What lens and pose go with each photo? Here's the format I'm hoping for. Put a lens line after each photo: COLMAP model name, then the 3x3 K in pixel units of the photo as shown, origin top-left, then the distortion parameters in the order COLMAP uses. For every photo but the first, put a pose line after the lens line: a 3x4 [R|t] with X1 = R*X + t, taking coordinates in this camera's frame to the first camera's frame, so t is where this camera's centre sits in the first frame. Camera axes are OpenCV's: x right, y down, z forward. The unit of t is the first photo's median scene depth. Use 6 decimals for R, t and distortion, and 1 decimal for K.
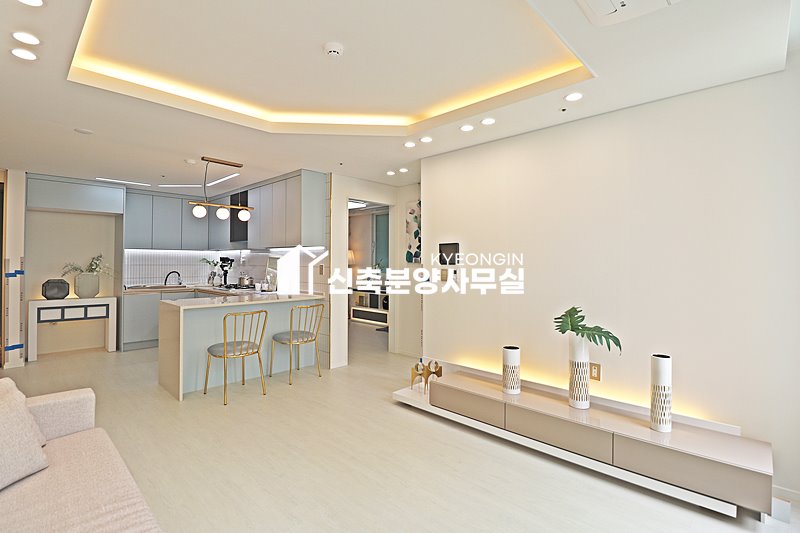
lens RADIAL K [[369.4, 0, 397.5], [0, 369.4, 264.3], [0, 0, 1]] dist [-0.011577, -0.006256]
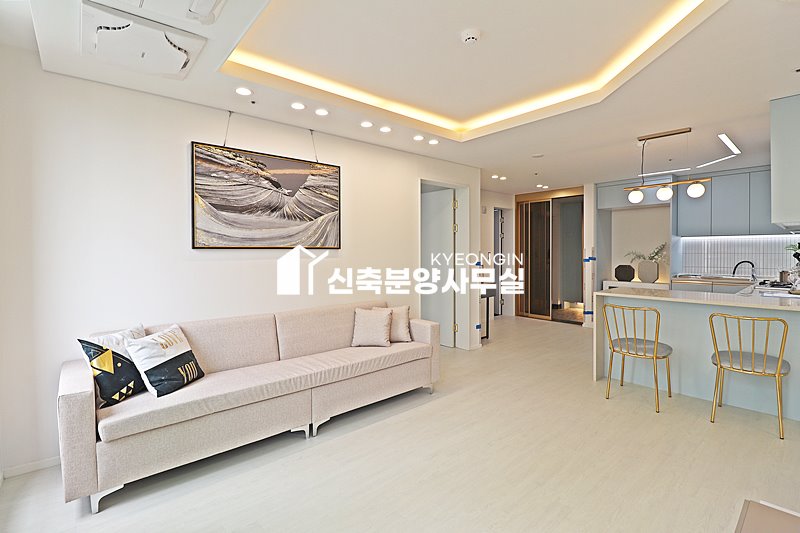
lens RADIAL K [[369.4, 0, 402.0], [0, 369.4, 261.3], [0, 0, 1]] dist [-0.011577, -0.006256]
pose [[-0.086586, 0.021753, -0.996007, 0.343351], [0.000327, 0.999762, 0.021806, 0.001422], [0.996244, 0.001562, -0.086573, 0.359628]]
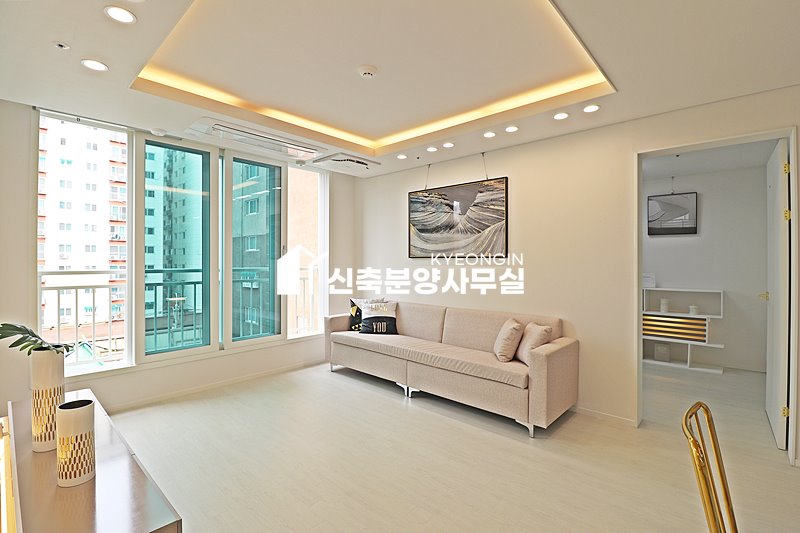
lens RADIAL K [[369.4, 0, 397.4], [0, 369.4, 260.6], [0, 0, 1]] dist [-0.011577, -0.006256]
pose [[-0.999625, -0.009175, -0.025796, -0.098210], [-0.009180, 0.999958, 0.000070, 0.001220], [0.025794, 0.000307, -0.999667, 0.867883]]
